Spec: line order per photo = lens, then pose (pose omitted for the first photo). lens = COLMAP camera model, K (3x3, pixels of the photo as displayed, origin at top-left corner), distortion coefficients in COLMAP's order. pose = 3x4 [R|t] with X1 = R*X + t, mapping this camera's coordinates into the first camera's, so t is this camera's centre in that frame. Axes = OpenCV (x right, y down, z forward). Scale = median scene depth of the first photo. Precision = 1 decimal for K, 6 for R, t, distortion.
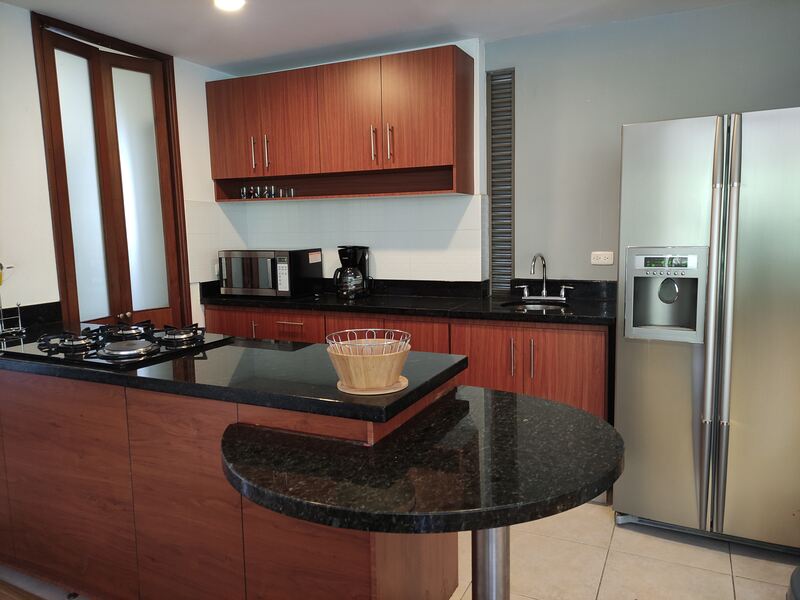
lens RADIAL K [[584.4, 0, 395.6], [0, 584.4, 298.6], [0, 0, 1]] dist [0.046161, -0.009848]
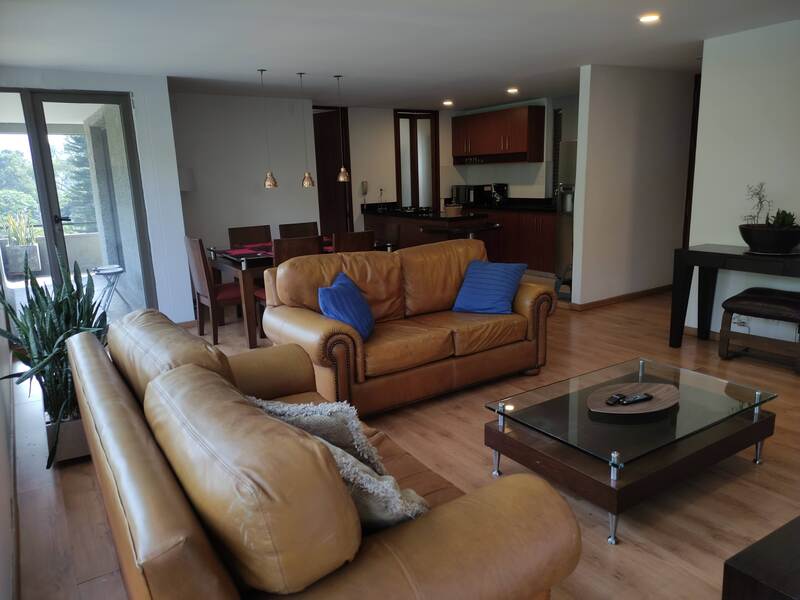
lens RADIAL K [[586.2, 0, 397.6], [0, 586.2, 300.4], [0, 0, 1]] dist [0.042633, -0.032592]
pose [[0.856766, 0.102428, -0.505430, 0.907781], [-0.048719, 0.991770, 0.118403, 0.132256], [0.513398, -0.076820, 0.854705, -1.445692]]
